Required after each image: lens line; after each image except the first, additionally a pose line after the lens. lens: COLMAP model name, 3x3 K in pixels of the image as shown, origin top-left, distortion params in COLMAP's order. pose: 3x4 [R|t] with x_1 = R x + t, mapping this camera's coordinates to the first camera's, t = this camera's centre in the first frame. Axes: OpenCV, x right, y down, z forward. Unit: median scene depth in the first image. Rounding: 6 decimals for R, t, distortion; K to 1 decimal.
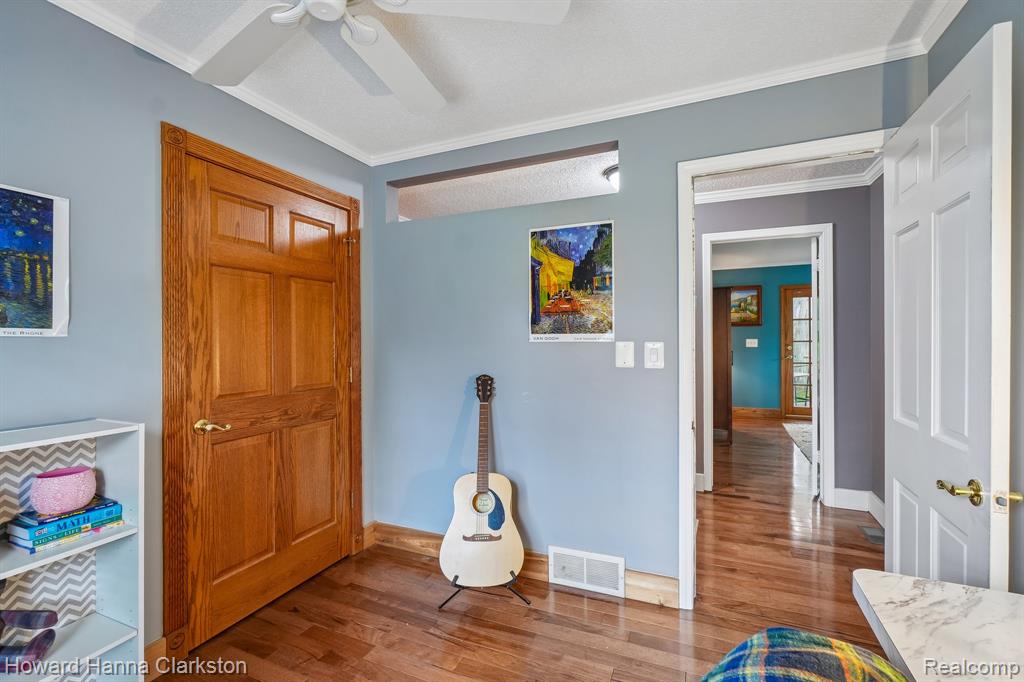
lens RADIAL K [[444.7, 0, 519.8], [0, 444.7, 340.4], [0, 0, 1]] dist [-0.001456, 0.000756]
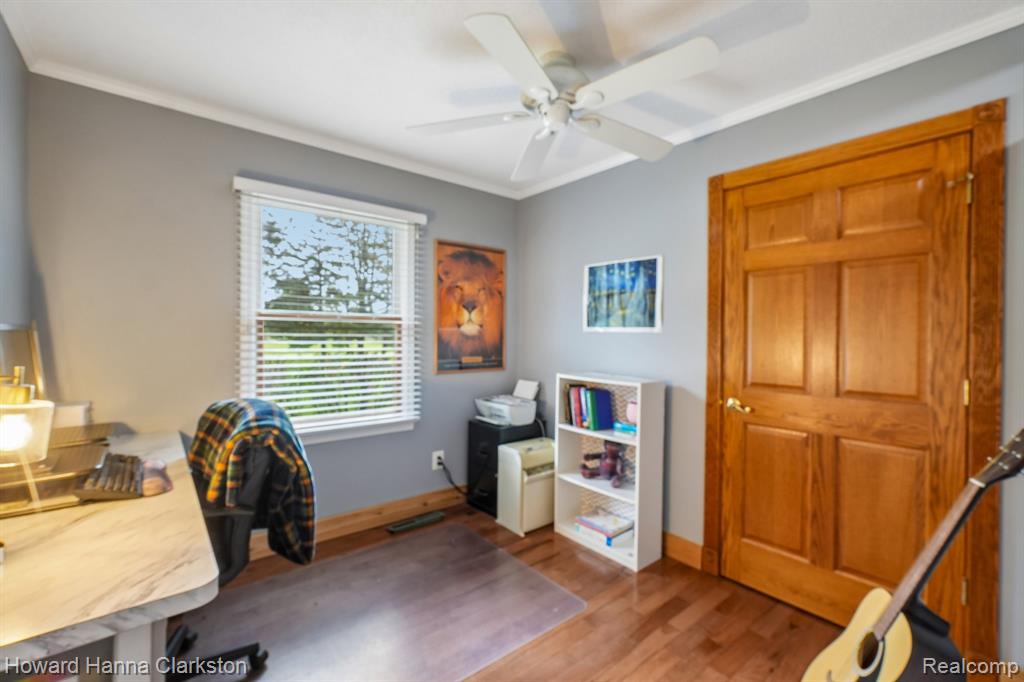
lens RADIAL K [[444.7, 0, 511.7], [0, 444.7, 336.1], [0, 0, 1]] dist [-0.001456, 0.000756]
pose [[-0.462057, 0.001573, -0.886849, 0.637291], [-0.012855, 0.999881, 0.008471, 0.000052], [0.886757, 0.015314, -0.461982, 0.974331]]
